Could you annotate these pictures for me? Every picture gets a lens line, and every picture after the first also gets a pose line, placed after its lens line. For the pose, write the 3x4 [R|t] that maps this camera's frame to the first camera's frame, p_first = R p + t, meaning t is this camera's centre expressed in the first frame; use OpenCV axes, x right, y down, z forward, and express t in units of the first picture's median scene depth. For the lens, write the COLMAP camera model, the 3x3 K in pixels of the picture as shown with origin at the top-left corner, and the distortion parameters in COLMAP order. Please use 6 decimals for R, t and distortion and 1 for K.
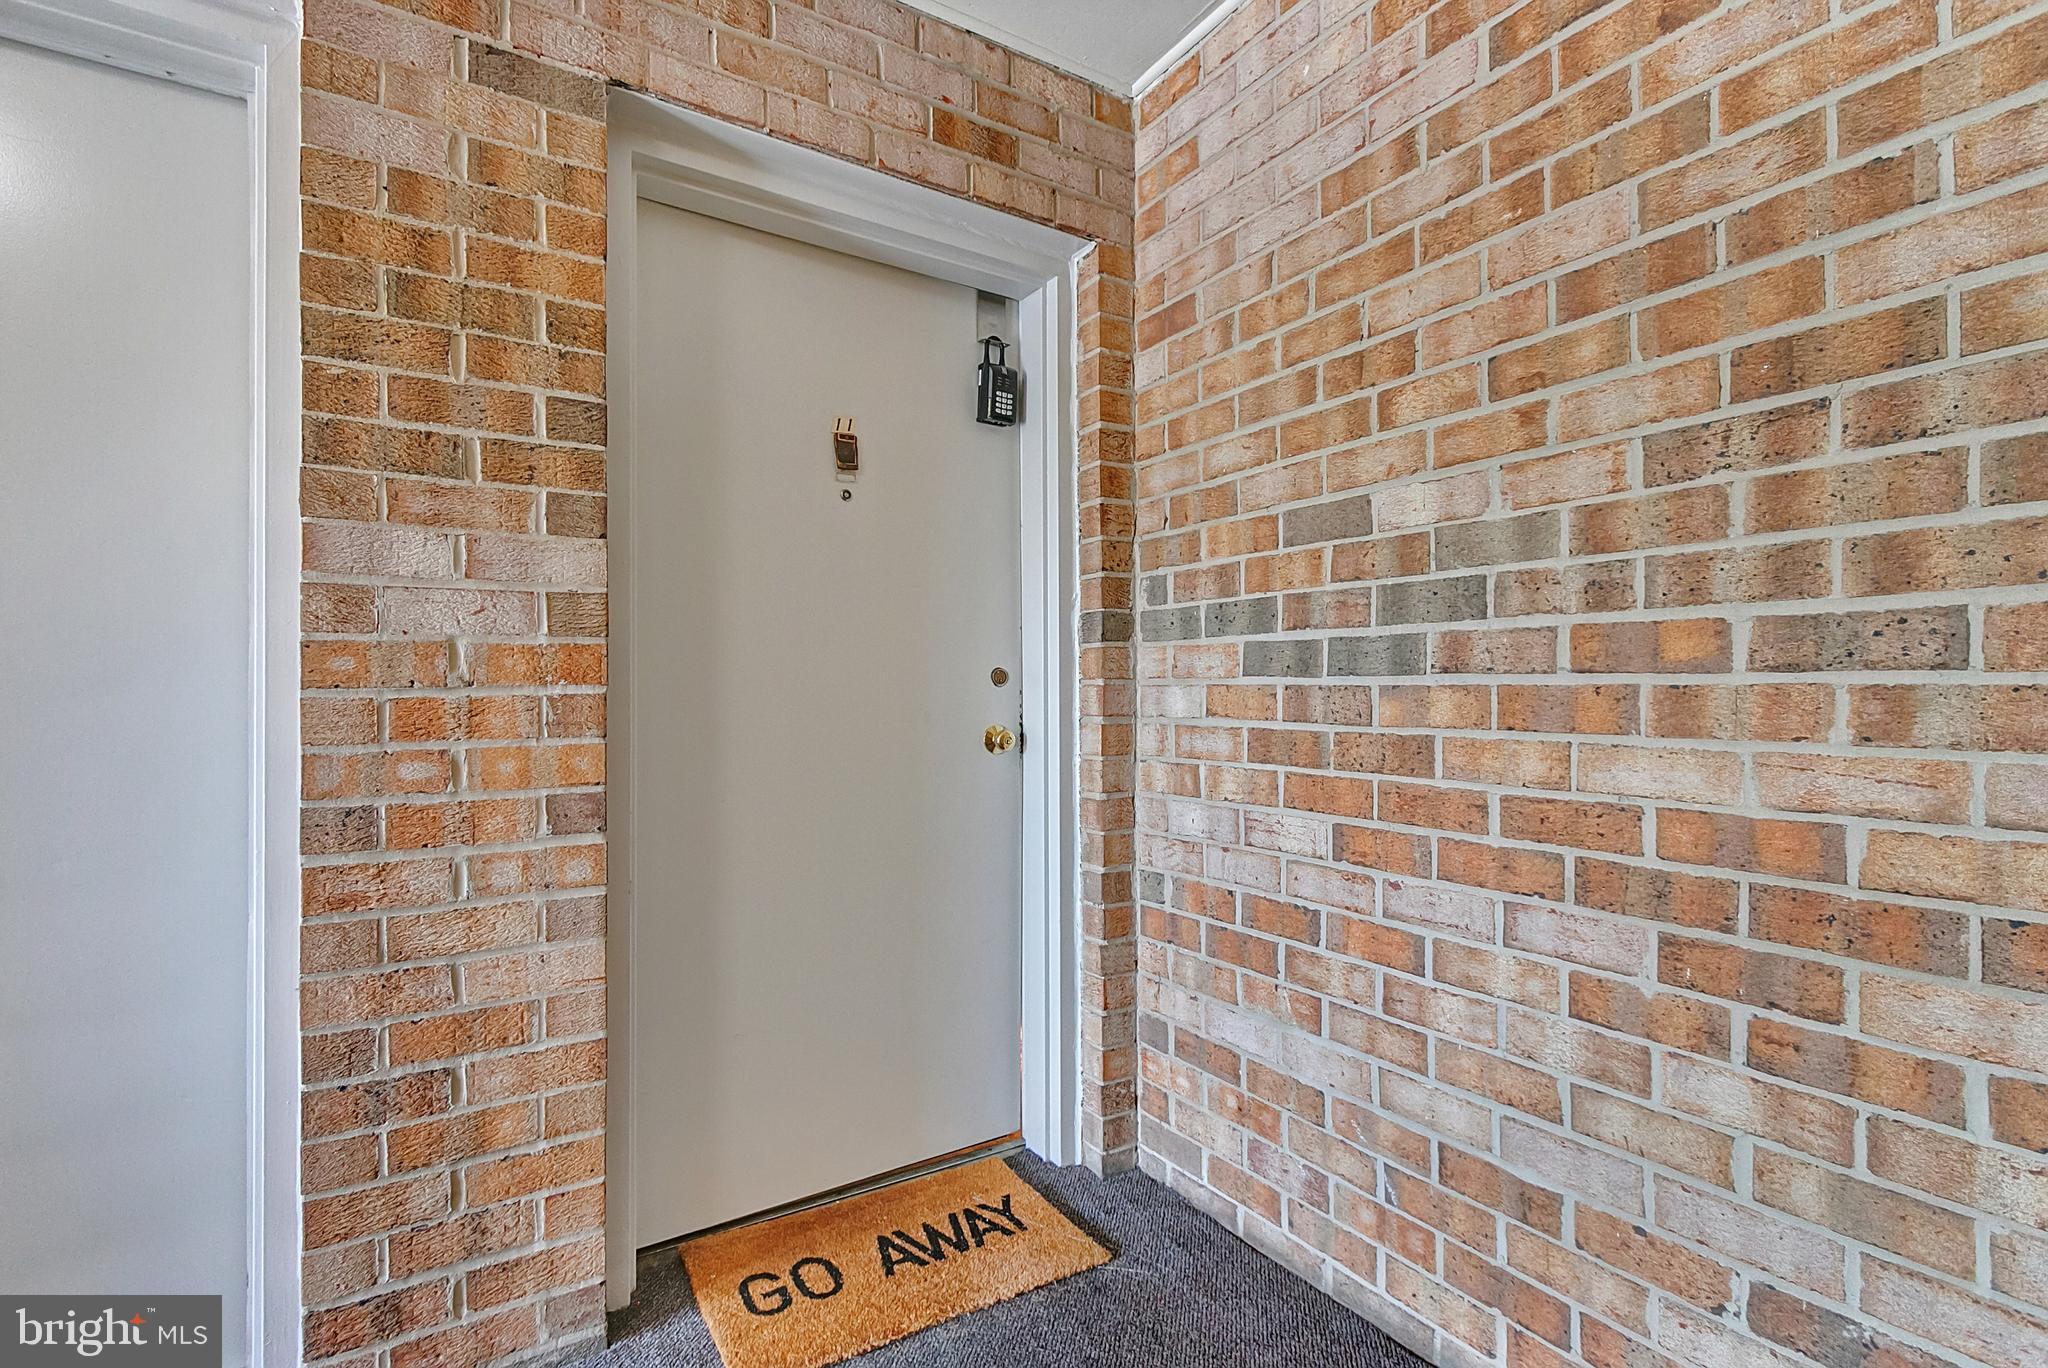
lens RADIAL K [[960.7, 0, 1024.0], [0, 960.7, 684.0], [0, 0, 1]] dist [0.003937, -0.000472]
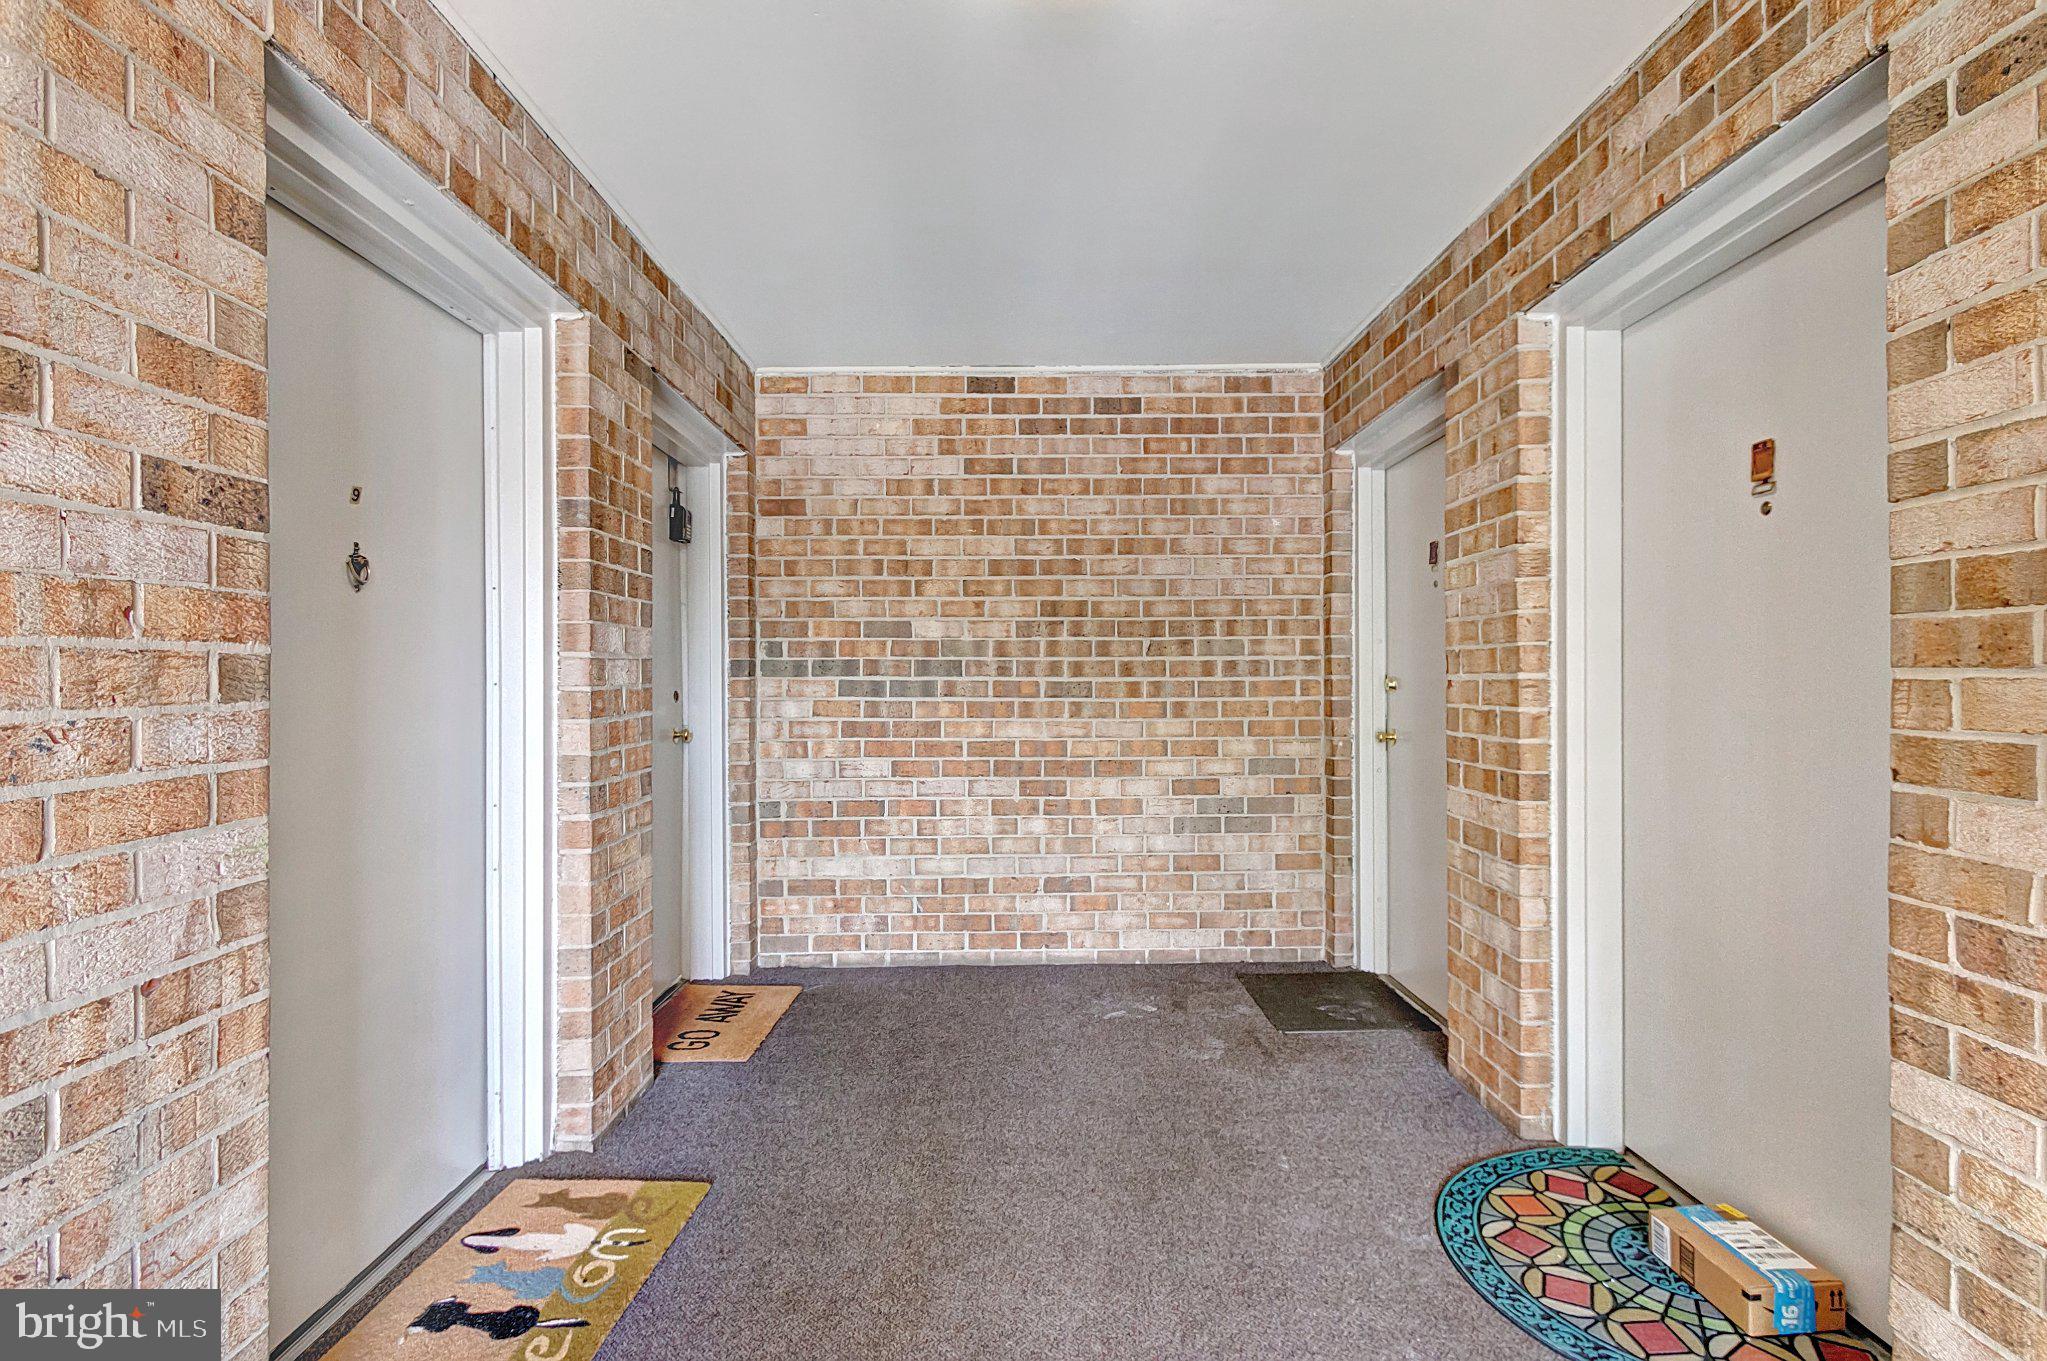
lens RADIAL K [[960.2, 0, 1023.5], [0, 960.2, 680.5], [0, 0, 1]] dist [0.003937, -0.000472]
pose [[0.502488, 0.008599, 0.864541, -1.525227], [-0.005737, 0.999962, -0.006612, -0.034560], [-0.864565, -0.001637, 0.502519, -0.433798]]
